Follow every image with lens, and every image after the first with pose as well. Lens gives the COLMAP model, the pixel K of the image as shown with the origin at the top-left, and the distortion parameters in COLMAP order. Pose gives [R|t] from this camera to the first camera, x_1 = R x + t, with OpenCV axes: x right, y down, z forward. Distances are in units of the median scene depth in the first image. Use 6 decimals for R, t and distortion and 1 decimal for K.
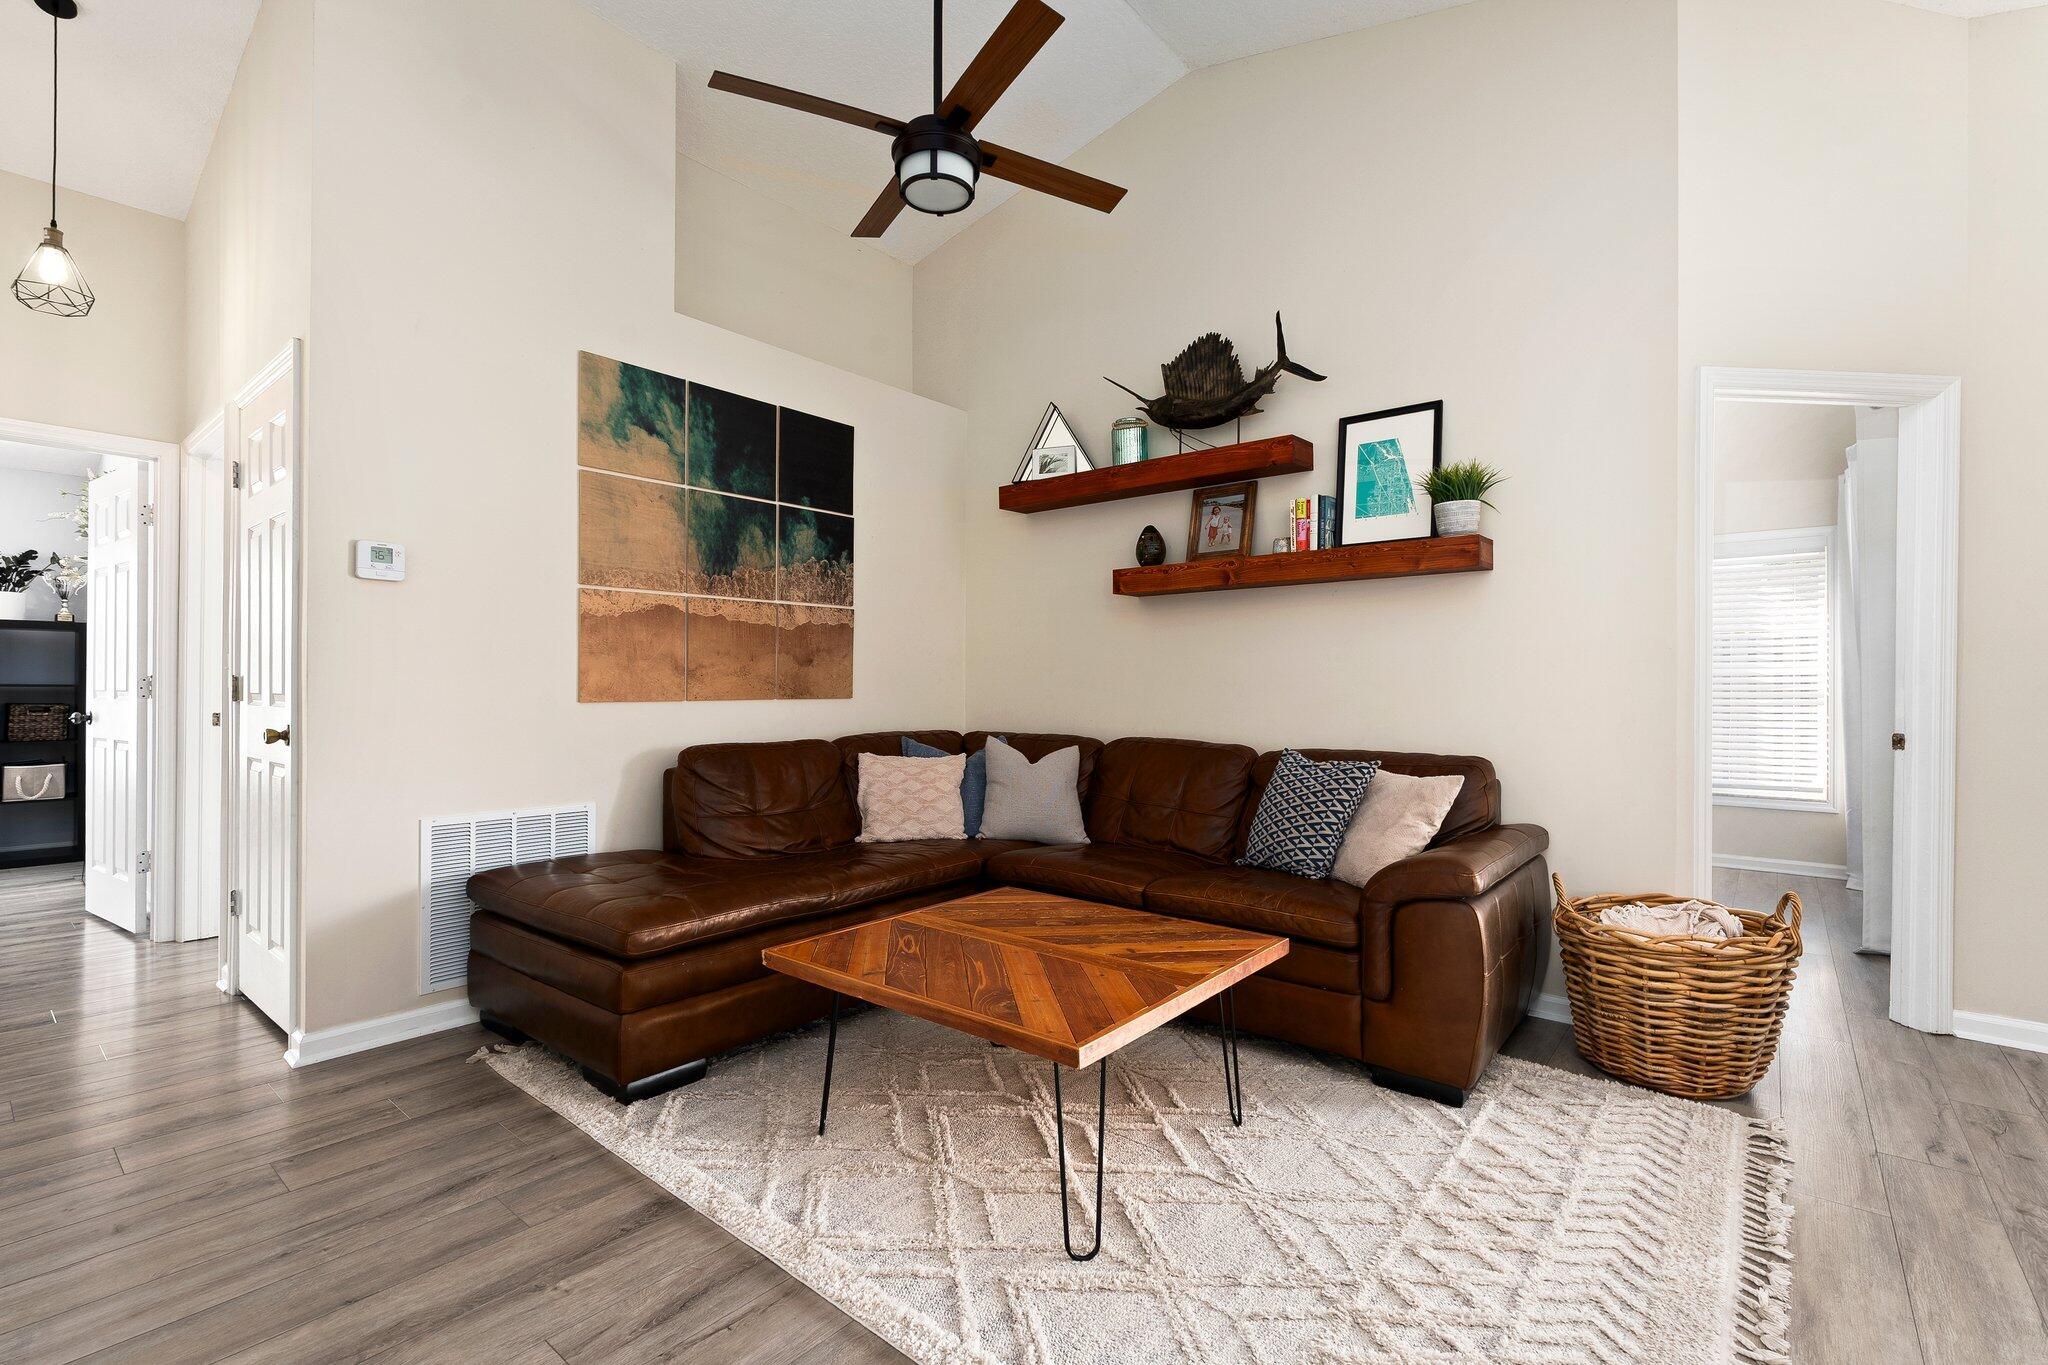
lens RADIAL K [[911.8, 0, 1014.3], [0, 911.8, 692.5], [0, 0, 1]] dist [-0.009006, 0.002376]
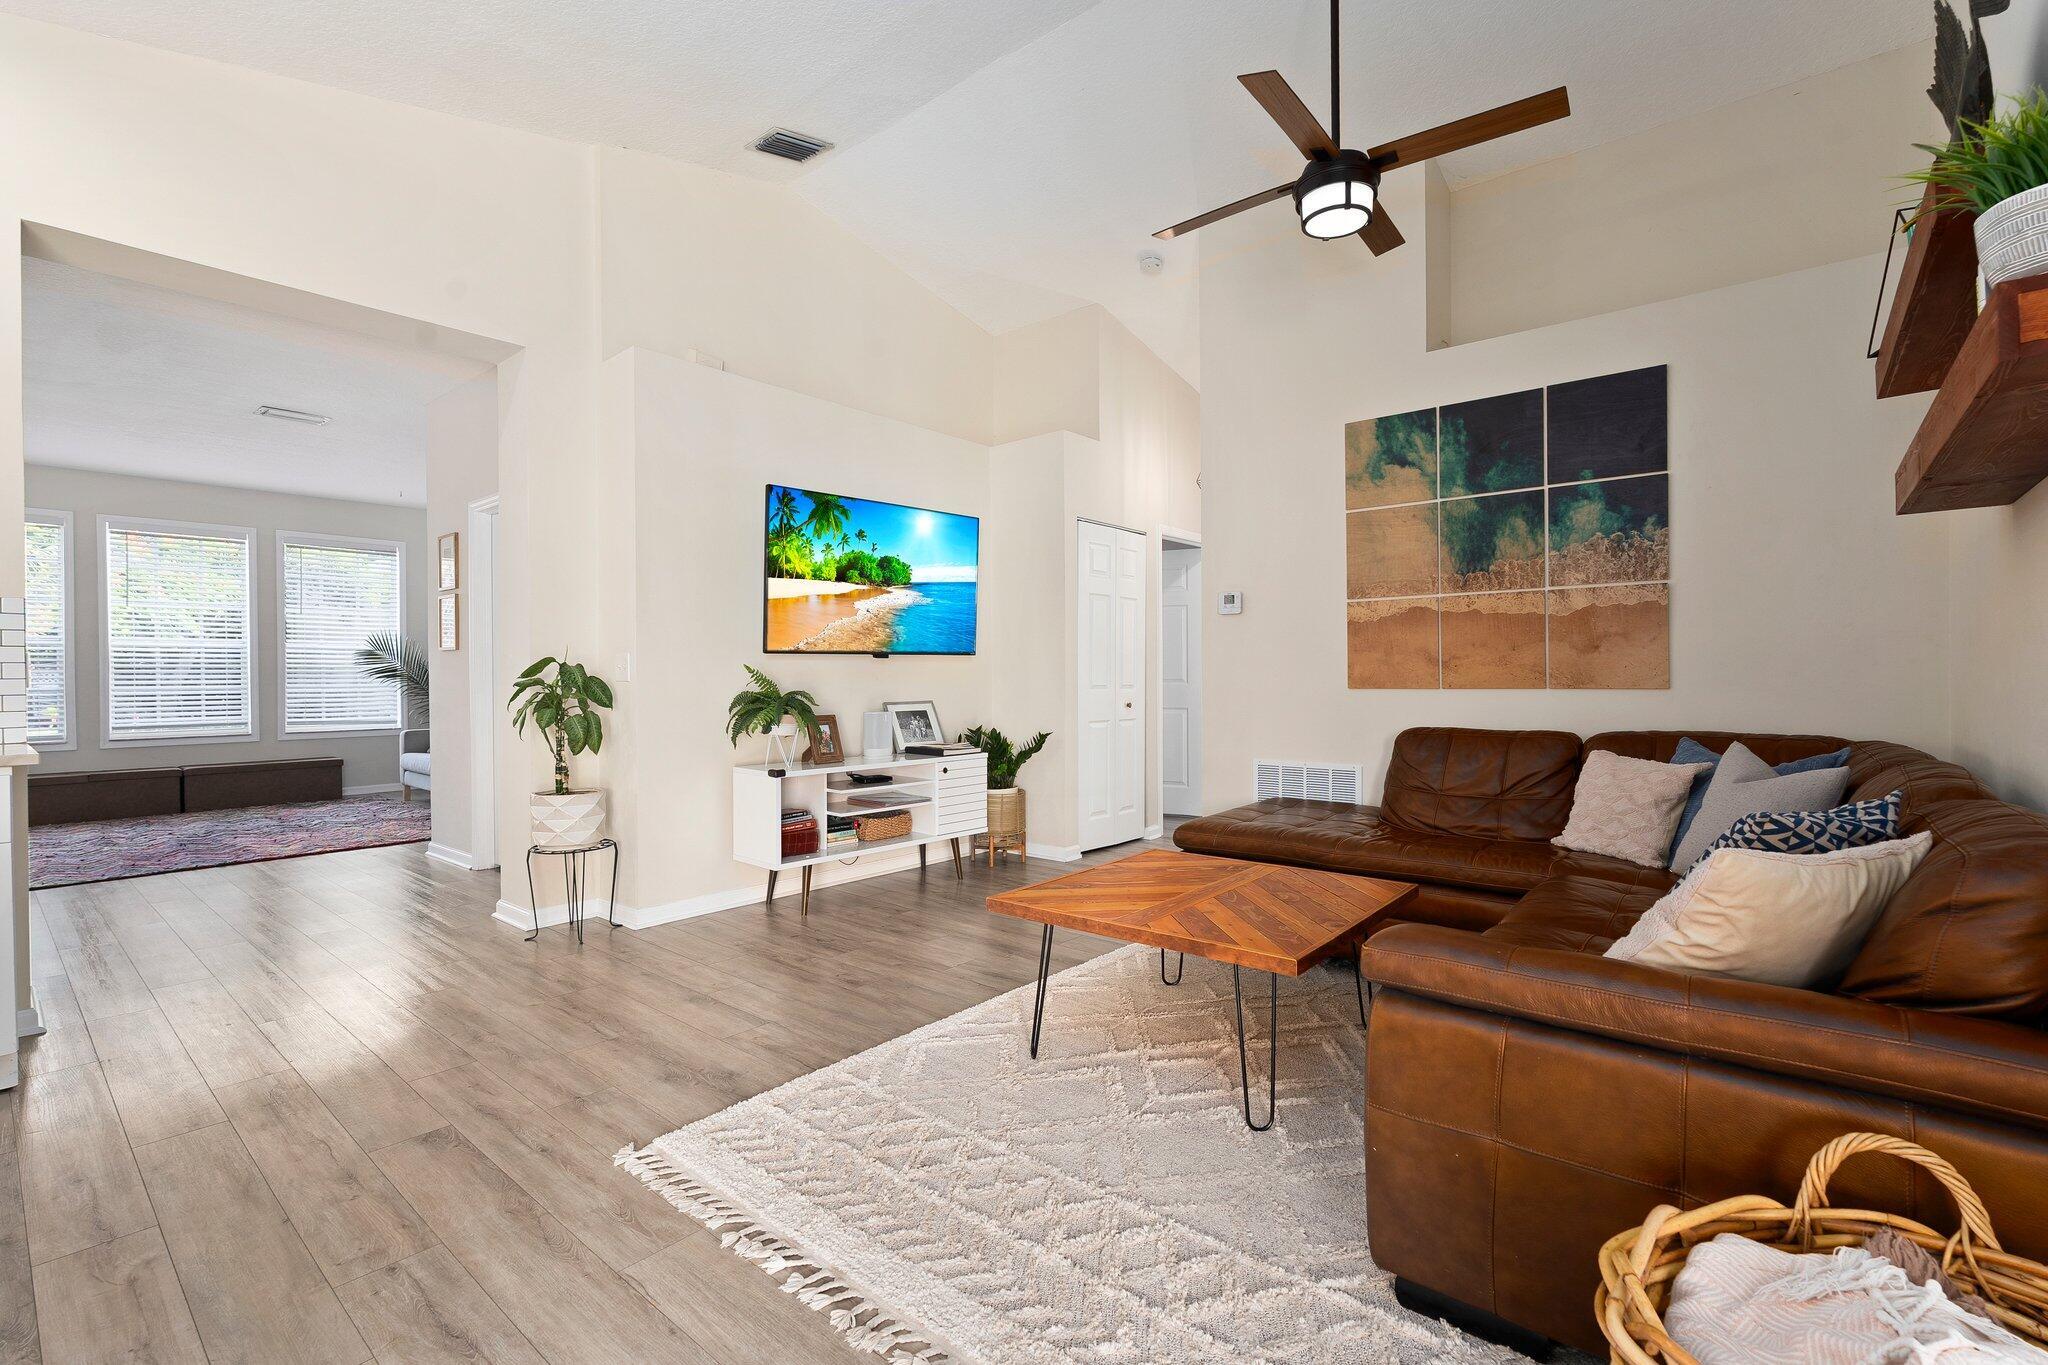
lens RADIAL K [[911.8, 0, 1074.3], [0, 911.8, 684.1], [0, 0, 1]] dist [-0.009006, 0.002376]
pose [[0.037373, 0.000038, -0.999301, 0.765923], [-0.005977, 0.999982, -0.000185, 0.006510], [0.999284, 0.005980, 0.037372, 0.508017]]
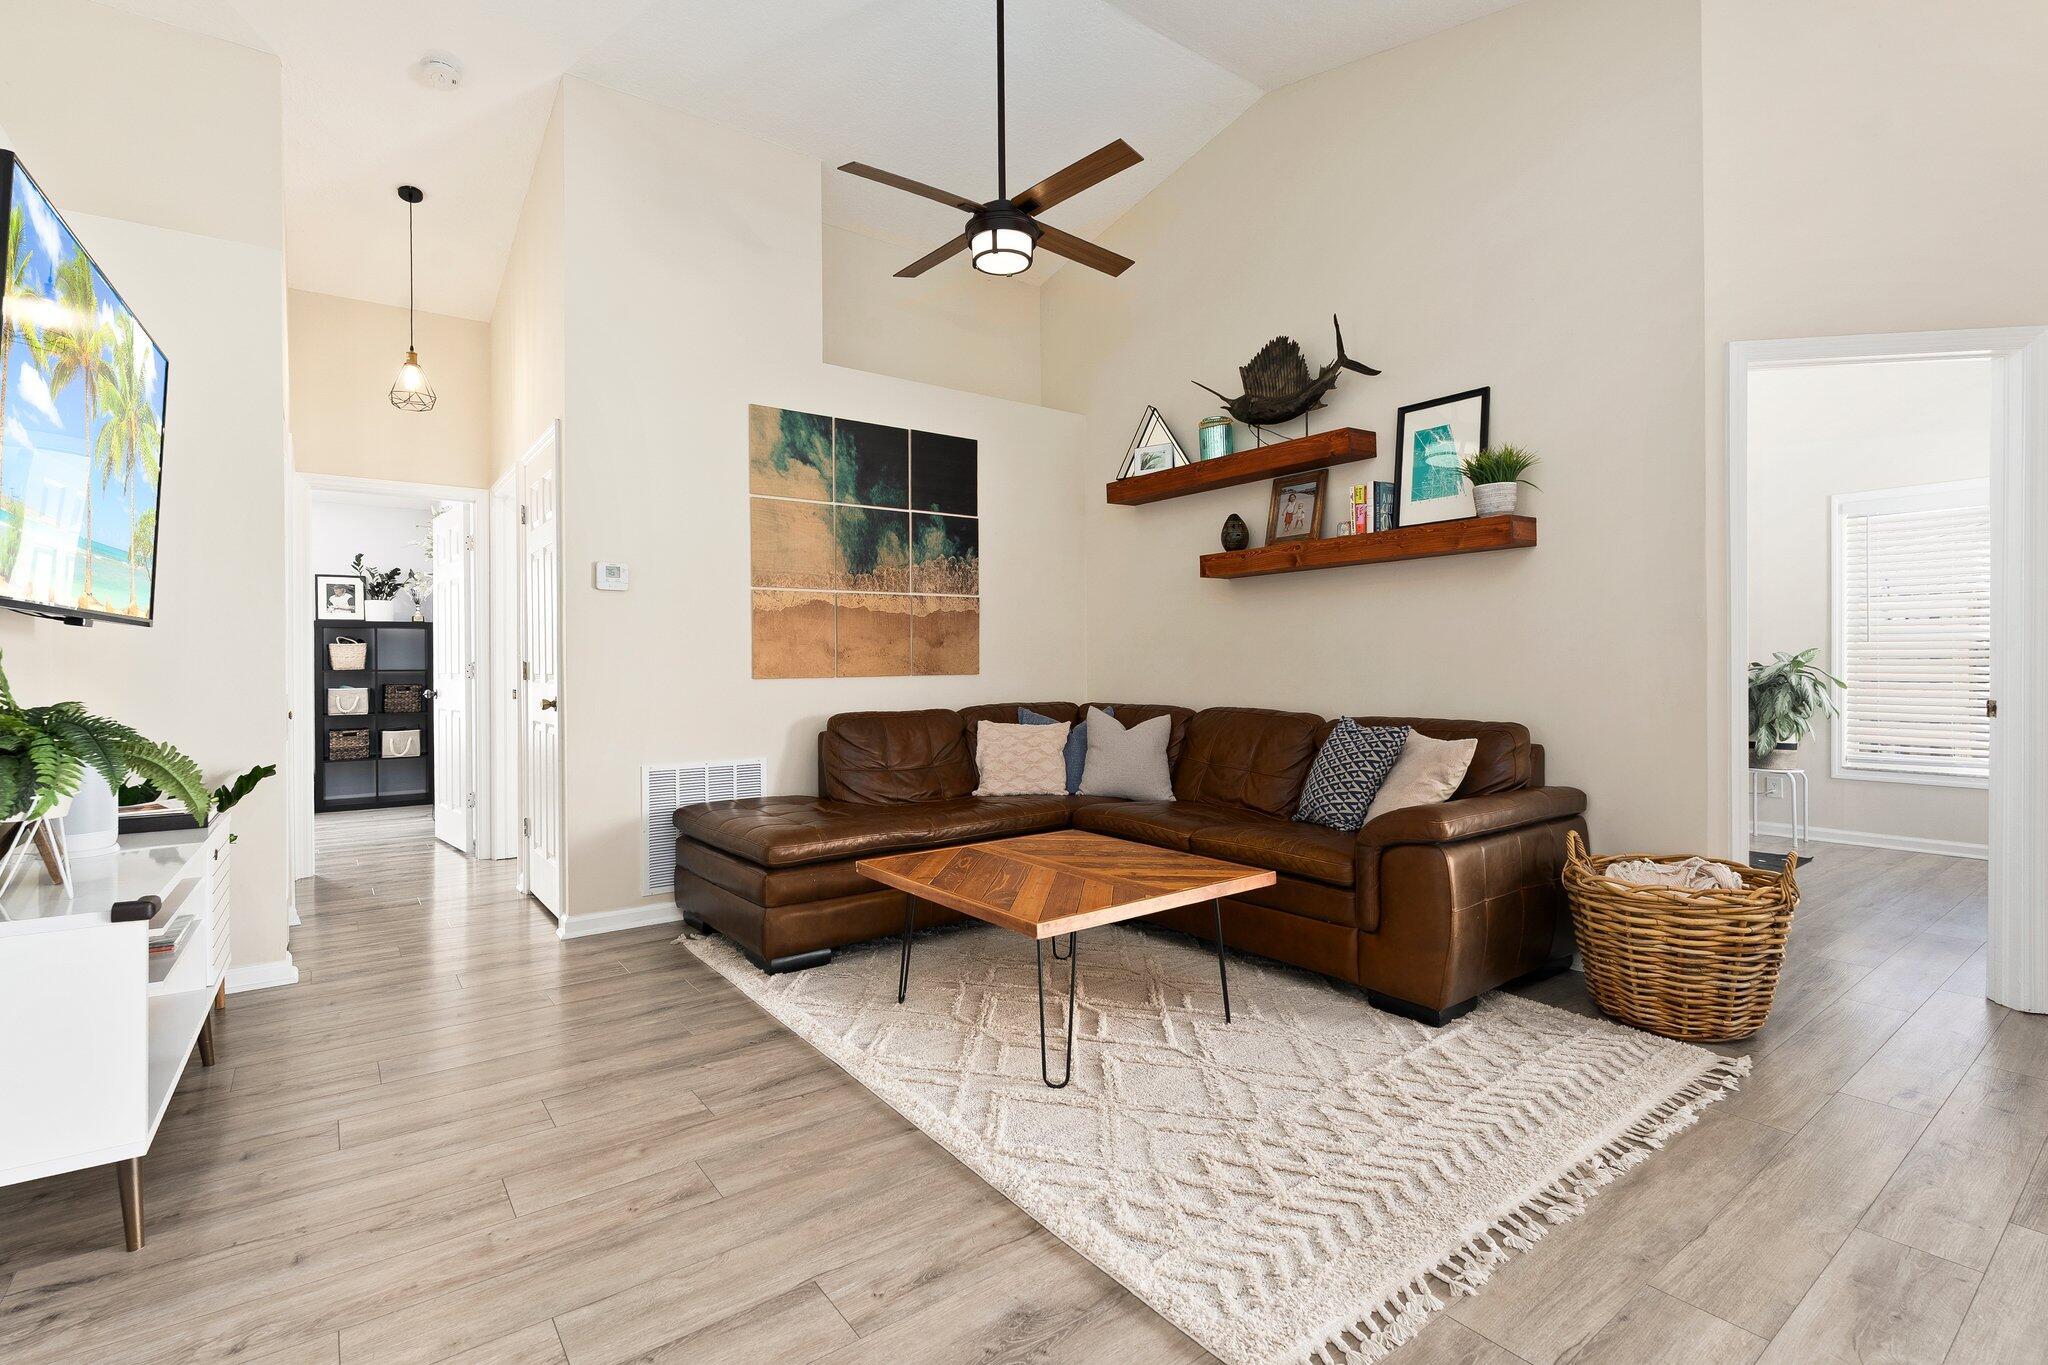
lens RADIAL K [[911.8, 0, 994.7], [0, 911.8, 677.4], [0, 0, 1]] dist [-0.009006, 0.002376]
pose [[0.970814, -0.008239, -0.239692, 0.146369], [0.010282, 0.999921, 0.007275, 0.002671], [0.239613, -0.009527, 0.970822, -0.150496]]
